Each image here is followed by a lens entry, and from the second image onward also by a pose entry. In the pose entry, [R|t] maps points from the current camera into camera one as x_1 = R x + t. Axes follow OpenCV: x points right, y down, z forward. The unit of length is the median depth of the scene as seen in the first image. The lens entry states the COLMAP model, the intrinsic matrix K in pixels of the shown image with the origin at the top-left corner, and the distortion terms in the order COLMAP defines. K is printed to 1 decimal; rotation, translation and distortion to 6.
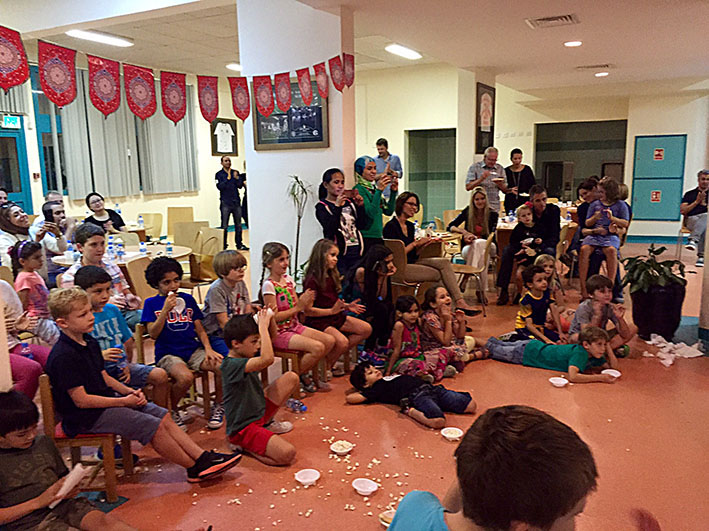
lens RADIAL K [[612.0, 0, 354.5], [0, 612.0, 265.5], [0, 0, 1]] dist [0.072448, -0.109675]
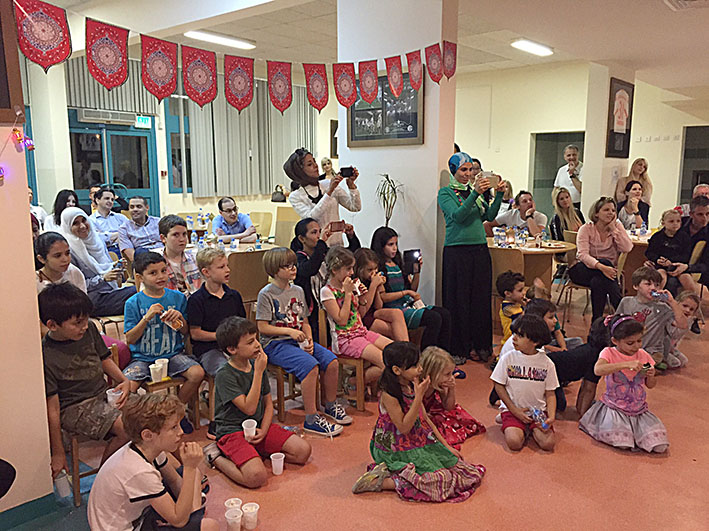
lens RADIAL K [[612.0, 0, 354.5], [0, 612.0, 265.5], [0, 0, 1]] dist [0.072448, -0.109675]
pose [[0.976286, 0.052460, -0.210034, 0.038264], [-0.055040, 0.998463, -0.006452, 0.000764], [0.209373, 0.017860, 0.977673, 0.050471]]
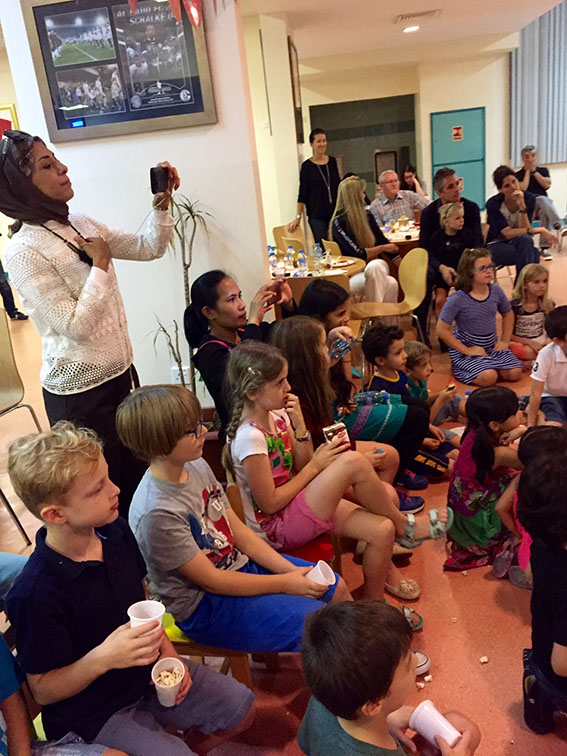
lens RADIAL K [[652.6, 0, 283.5], [0, 652.6, 378.0], [0, 0, 1]] dist [0.072448, -0.109675]
pose [[0.916889, -0.196741, 0.347287, -0.143480], [0.149705, 0.976072, 0.157709, -0.037914], [-0.370005, -0.092611, 0.924402, 0.276902]]
